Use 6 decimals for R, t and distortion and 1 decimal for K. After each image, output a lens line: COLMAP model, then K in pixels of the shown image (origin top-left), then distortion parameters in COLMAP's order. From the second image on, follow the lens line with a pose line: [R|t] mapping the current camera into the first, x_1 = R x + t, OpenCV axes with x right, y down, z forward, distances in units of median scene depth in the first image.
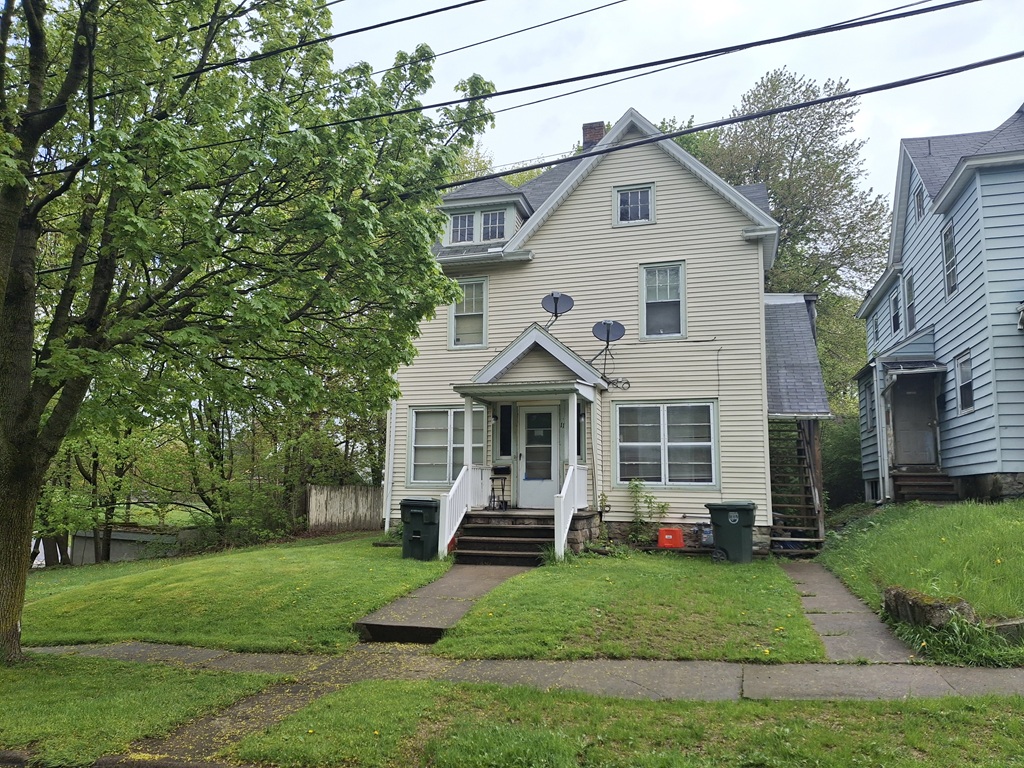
lens RADIAL K [[763.5, 0, 508.2], [0, 763.5, 384.5], [0, 0, 1]] dist [0.041593, -0.031652]
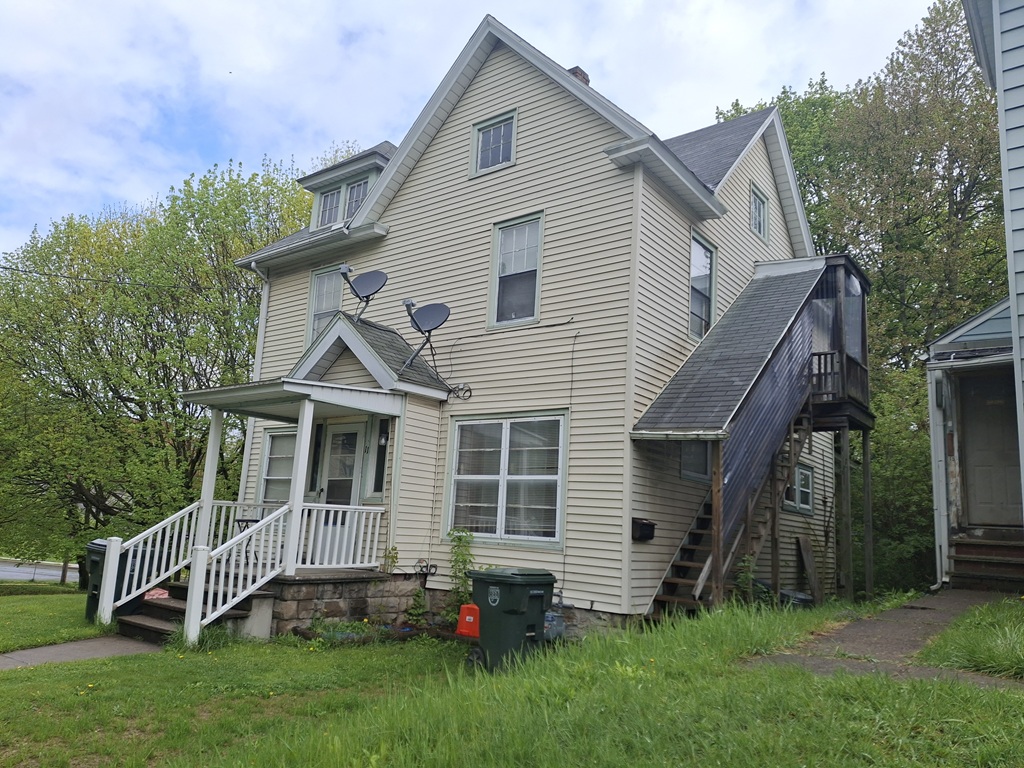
lens RADIAL K [[763.5, 0, 512.9], [0, 763.5, 383.9], [0, 0, 1]] dist [0.041593, -0.031652]
pose [[0.929324, -0.028427, -0.368170, 0.461146], [0.004941, 0.997900, -0.064579, 0.038331], [0.369233, 0.058196, 0.927513, 0.368978]]
